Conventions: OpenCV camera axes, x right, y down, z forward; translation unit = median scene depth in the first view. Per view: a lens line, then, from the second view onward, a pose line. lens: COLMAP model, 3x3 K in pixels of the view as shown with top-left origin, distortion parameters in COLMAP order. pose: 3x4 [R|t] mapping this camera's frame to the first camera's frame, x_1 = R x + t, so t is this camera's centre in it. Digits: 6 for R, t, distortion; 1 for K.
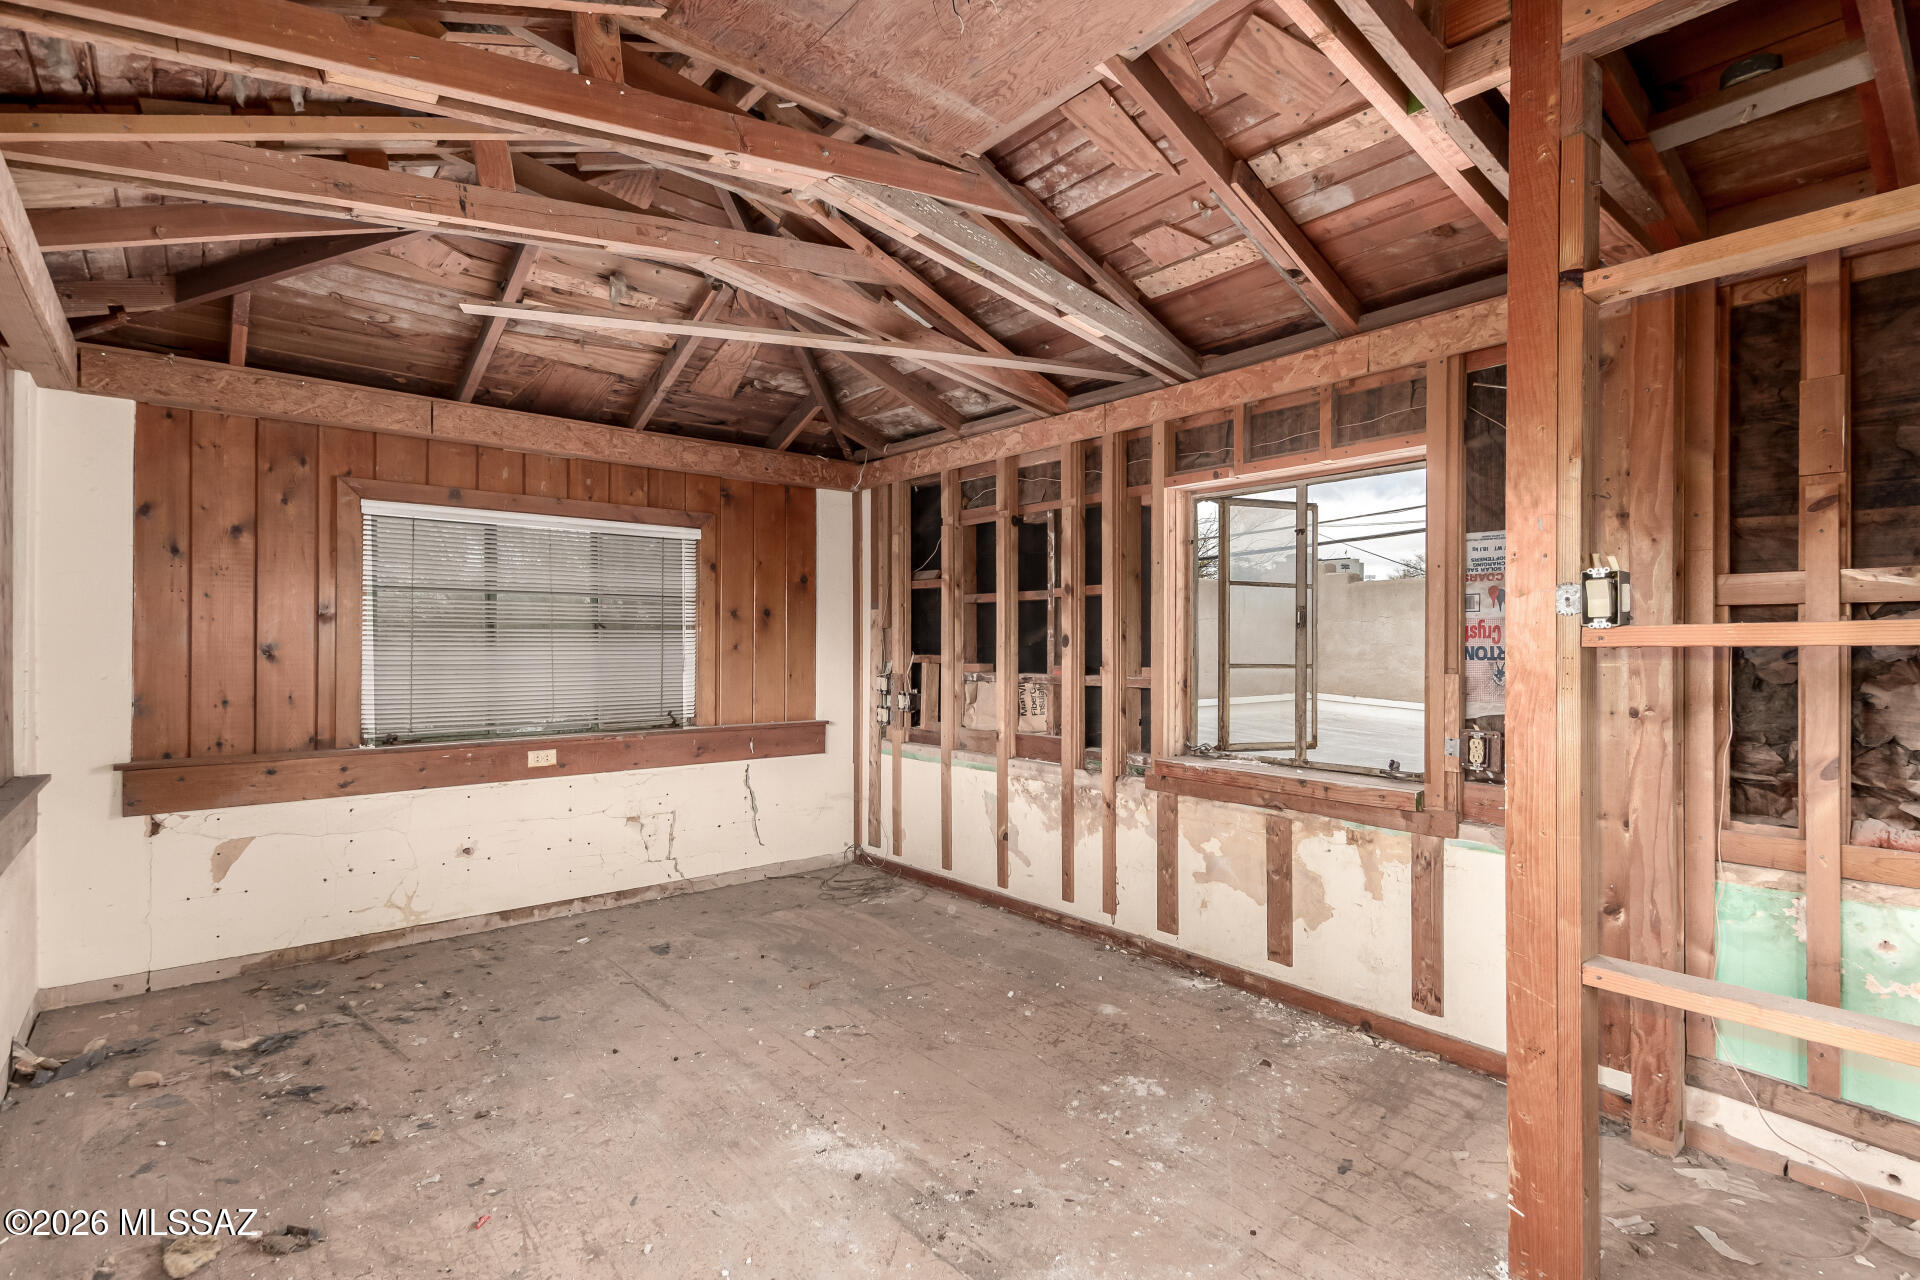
lens RADIAL K [[977.9, 0, 958.3], [0, 977.9, 644.3], [0, 0, 1]] dist [0.014446, -0.001606]
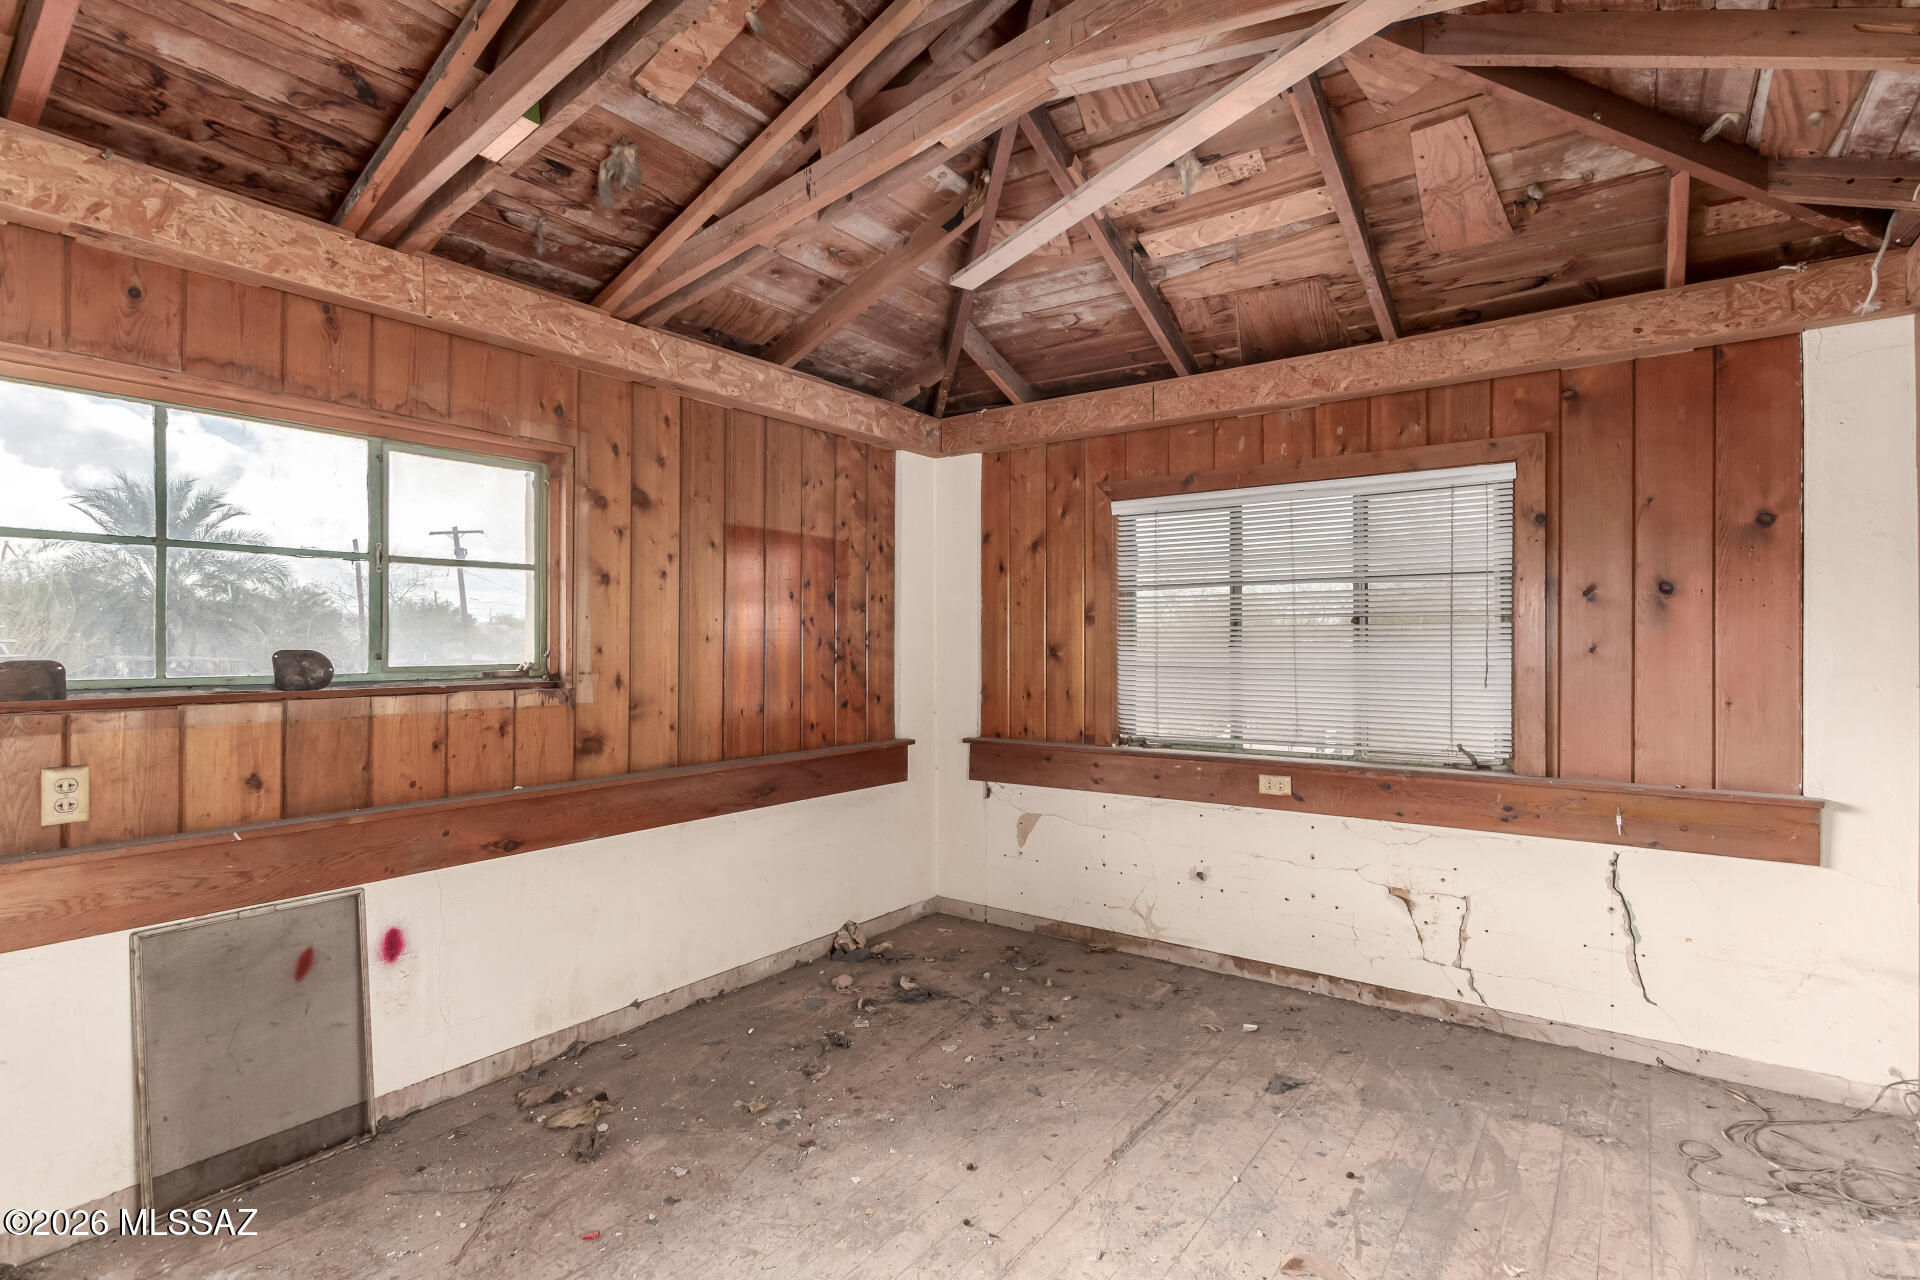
lens RADIAL K [[910.0, 0, 955.5], [0, 910.0, 645.1], [0, 0, 1]] dist [0.013690, -0.001506]
pose [[0.252245, -0.000728, -0.967663, 0.261296], [-0.001142, 0.999999, -0.001050, 0.001513], [0.967663, 0.001370, 0.252244, 0.604388]]
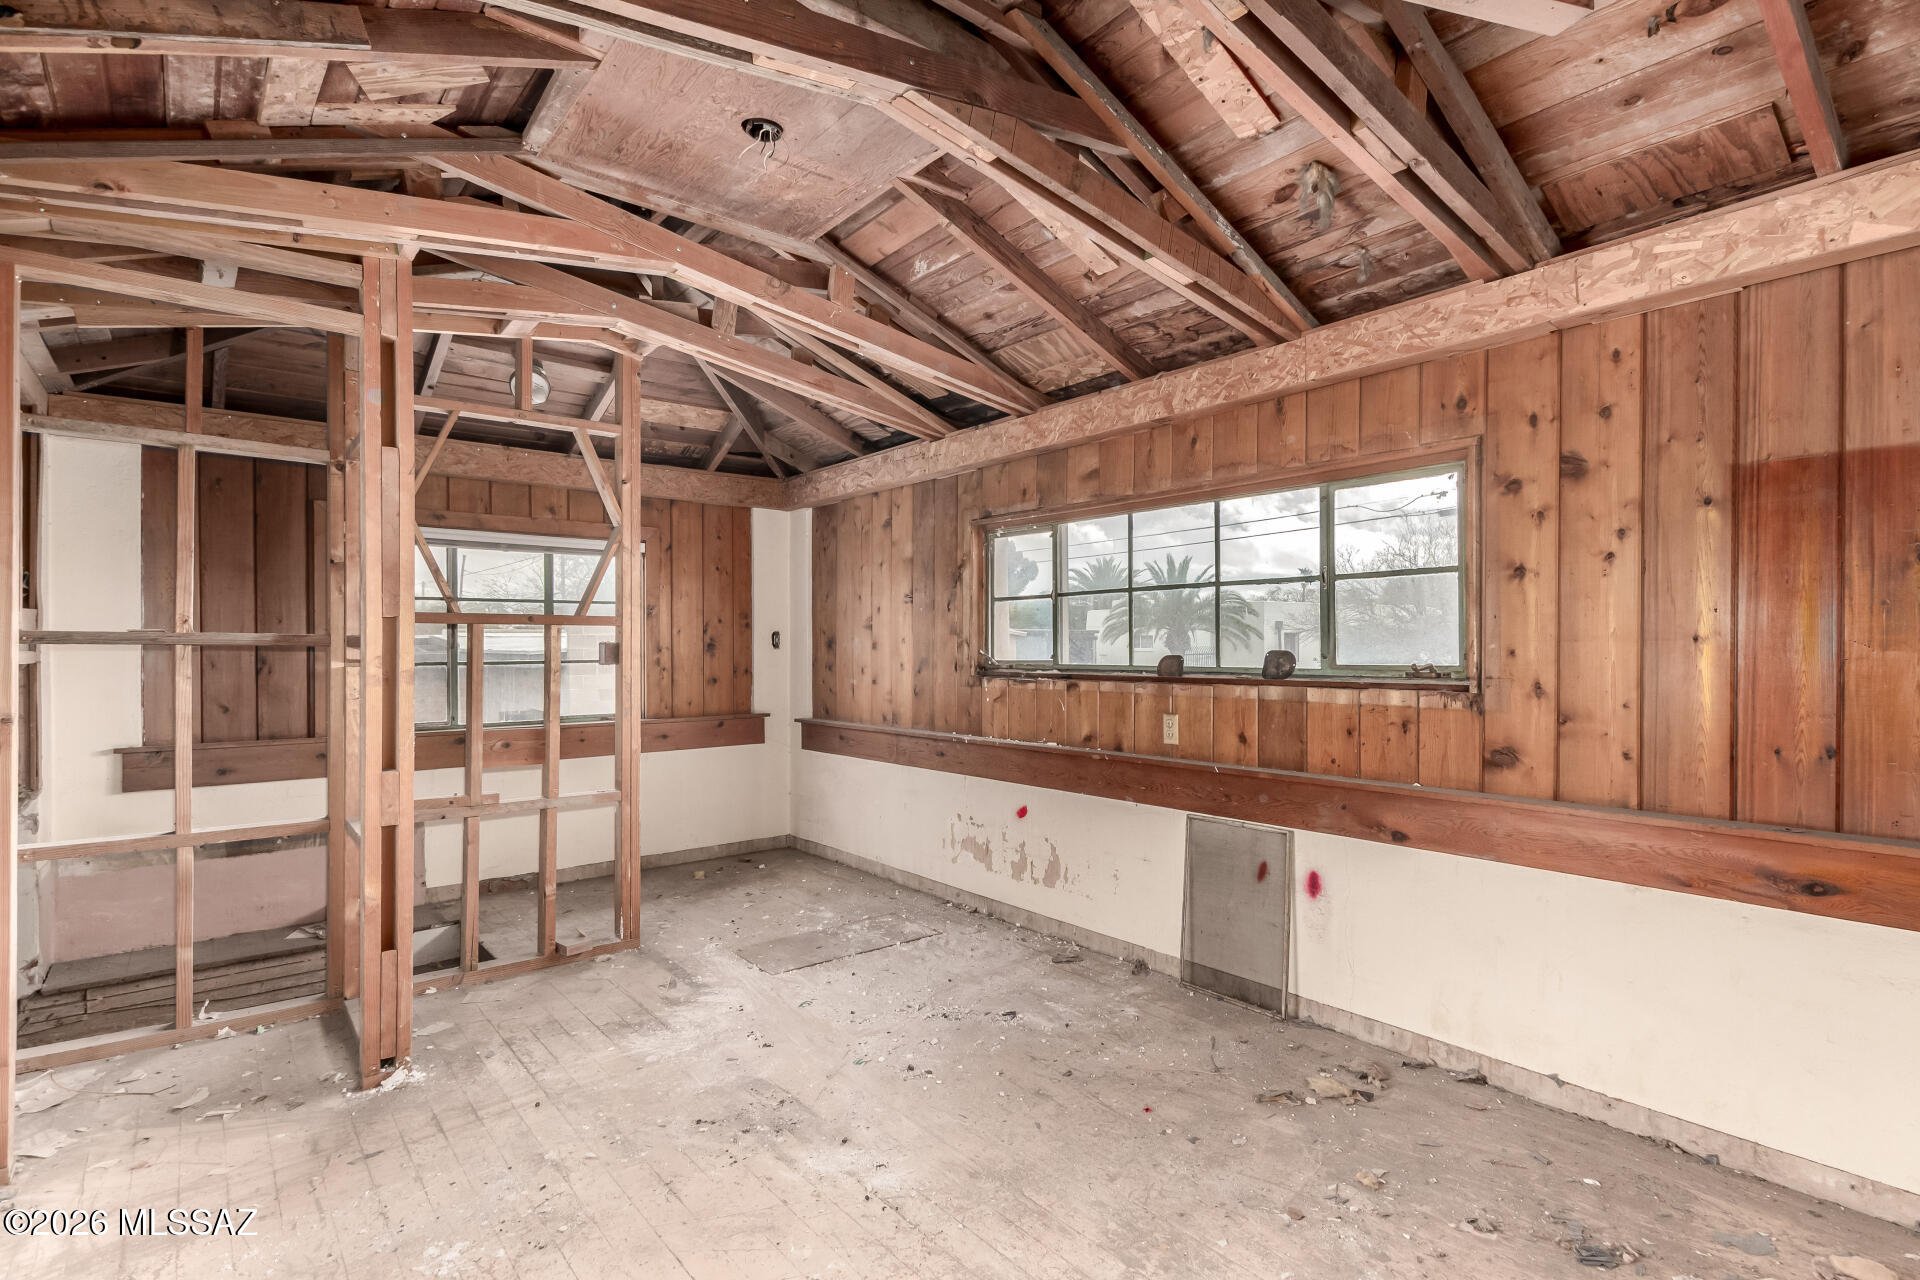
lens RADIAL K [[910.0, 0, 993.5], [0, 910.0, 641.2], [0, 0, 1]] dist [0.013690, -0.001506]
pose [[-0.999225, 0.003282, -0.039231, -0.132264], [0.003302, 0.999994, -0.000468, -0.004242], [0.039229, -0.000597, -0.999230, 1.163036]]
